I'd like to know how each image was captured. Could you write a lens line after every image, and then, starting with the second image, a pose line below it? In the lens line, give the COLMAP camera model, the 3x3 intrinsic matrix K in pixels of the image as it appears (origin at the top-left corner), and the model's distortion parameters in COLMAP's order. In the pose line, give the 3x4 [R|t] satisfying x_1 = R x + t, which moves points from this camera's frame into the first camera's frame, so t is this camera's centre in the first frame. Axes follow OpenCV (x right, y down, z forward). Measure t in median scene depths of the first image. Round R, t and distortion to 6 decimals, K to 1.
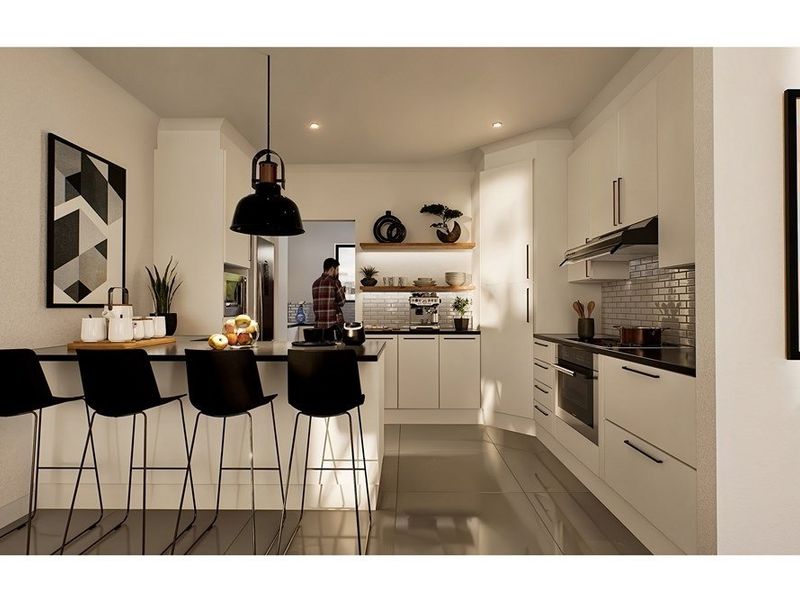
lens RADIAL K [[452.6, 0, 408.0], [0, 452.6, 301.0], [0, 0, 1]] dist [-0.004230, -0.000352]
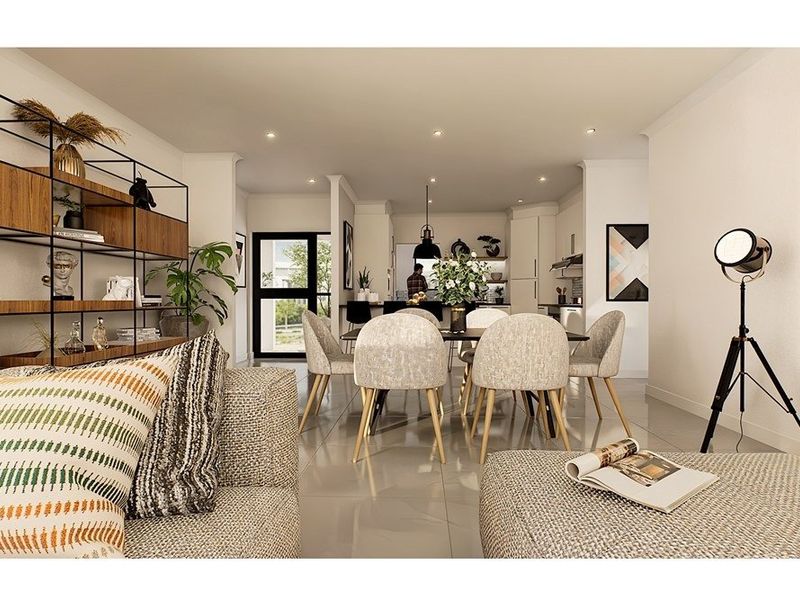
lens RADIAL K [[452.6, 0, 408.0], [0, 452.6, 301.0], [0, 0, 1]] dist [-0.004230, -0.000352]
pose [[0.999269, 0.001107, -0.038201, -0.184193], [-0.000637, 0.999924, 0.012310, 0.028643], [0.038211, -0.012277, 0.999194, -0.845470]]
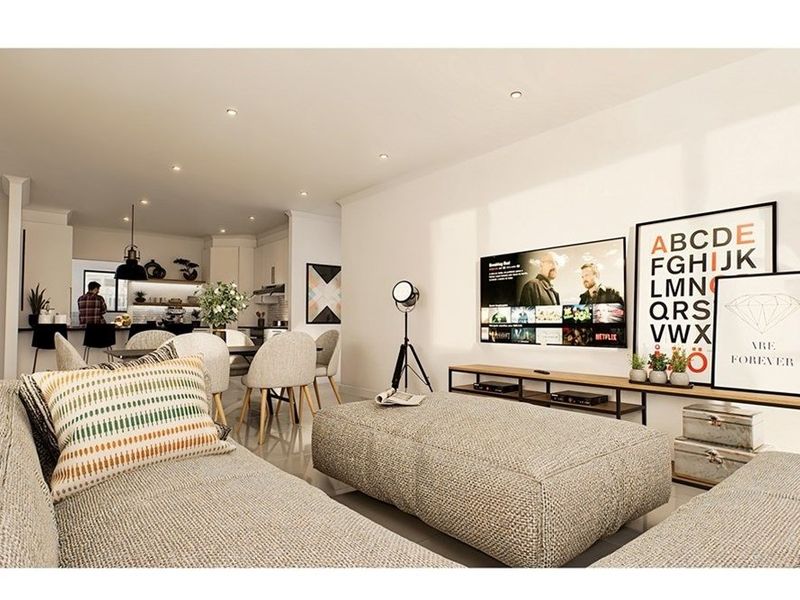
lens RADIAL K [[452.6, 0, 408.0], [0, 452.6, 301.0], [0, 0, 1]] dist [-0.004230, -0.000352]
pose [[0.774765, 0.032961, 0.631390, -0.391005], [-0.007818, 0.999063, -0.042562, 0.029438], [-0.632201, 0.028039, 0.774297, -1.014525]]
